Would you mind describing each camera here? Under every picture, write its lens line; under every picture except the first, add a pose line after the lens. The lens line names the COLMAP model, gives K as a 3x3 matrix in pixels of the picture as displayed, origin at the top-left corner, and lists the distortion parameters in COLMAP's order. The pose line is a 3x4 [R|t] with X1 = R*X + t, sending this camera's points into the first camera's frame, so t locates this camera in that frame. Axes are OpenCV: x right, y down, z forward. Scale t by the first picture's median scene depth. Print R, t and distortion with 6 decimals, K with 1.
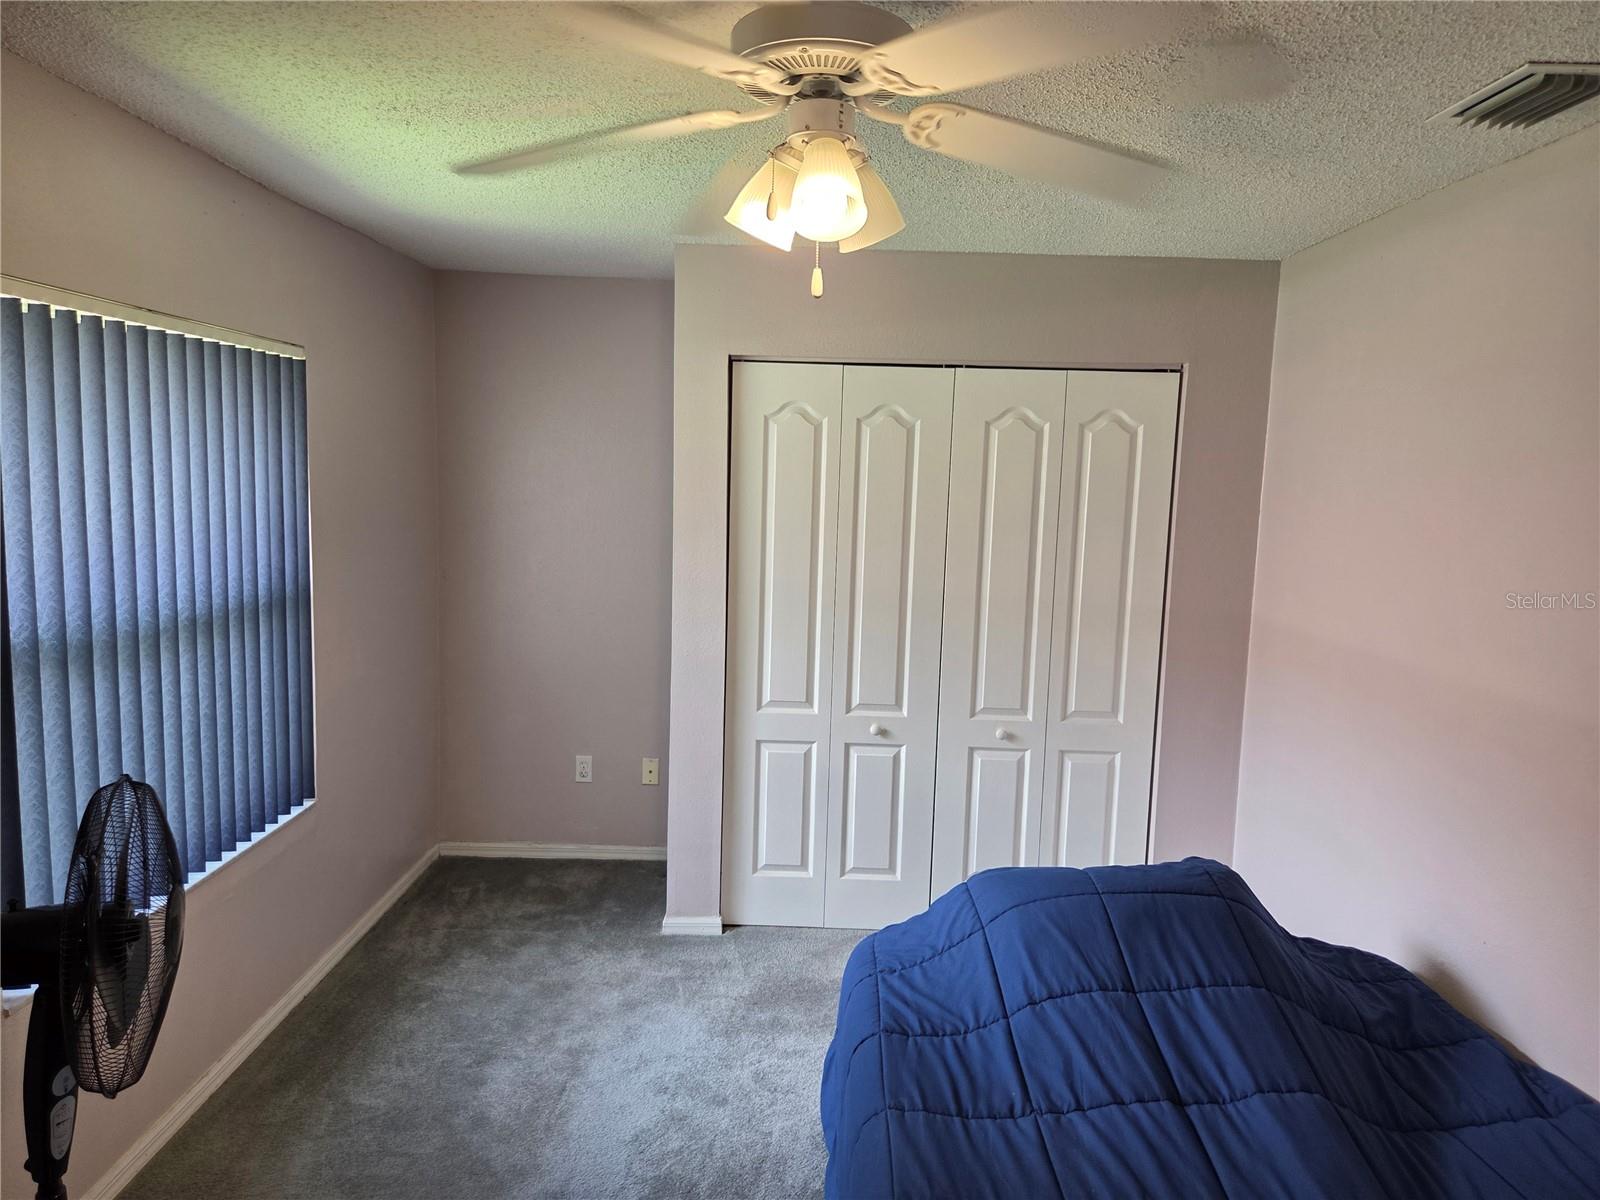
lens RADIAL K [[1091.0, 0, 800.0], [0, 1091.0, 597.4], [0, 0, 1]] dist [0.077962, -0.039685]
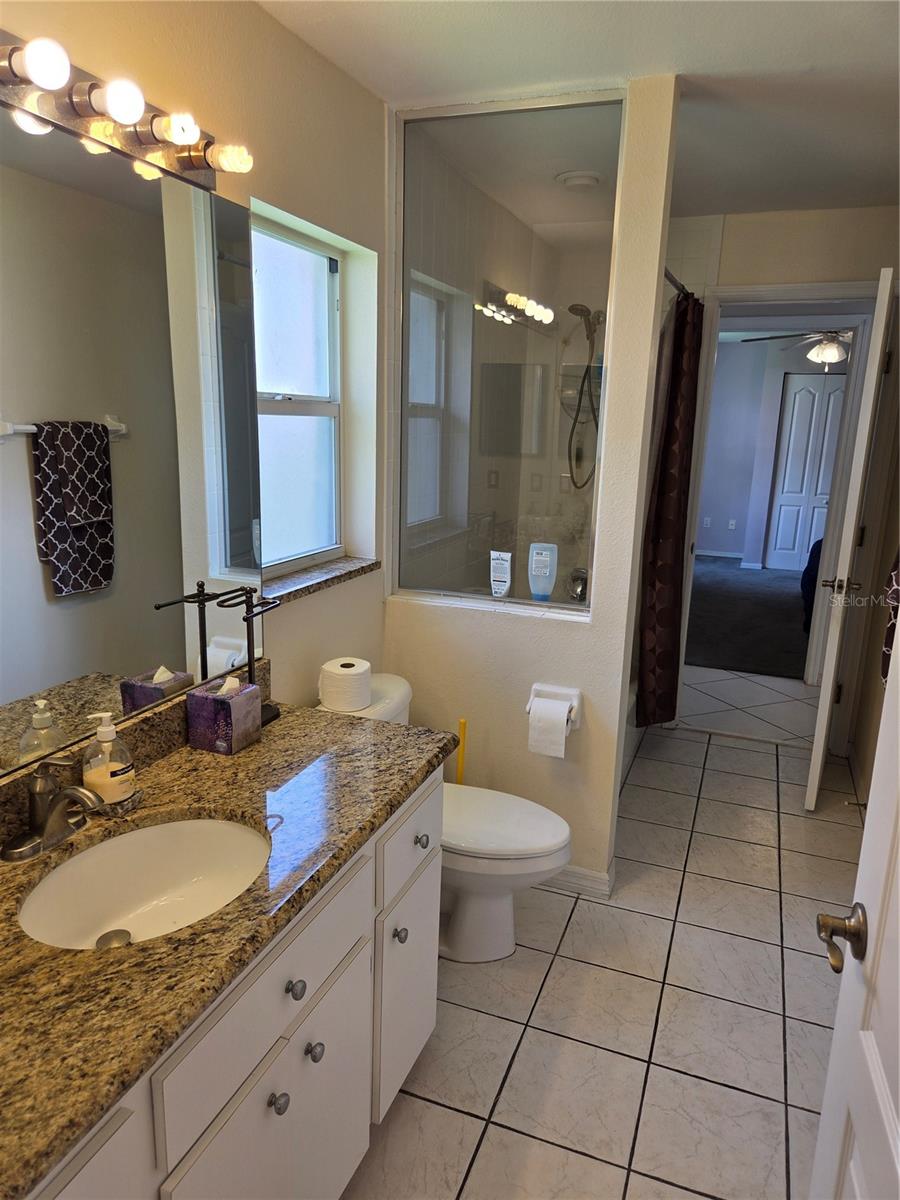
lens RADIAL K [[818.2, 0, 455.2], [0, 818.2, 607.0], [0, 0, 1]] dist [0.077962, -0.039685]
pose [[0.939455, 0.080147, -0.333169, -0.098643], [-0.042873, 0.992115, 0.117771, 0.179604], [0.339980, -0.096356, 0.935483, -1.437850]]
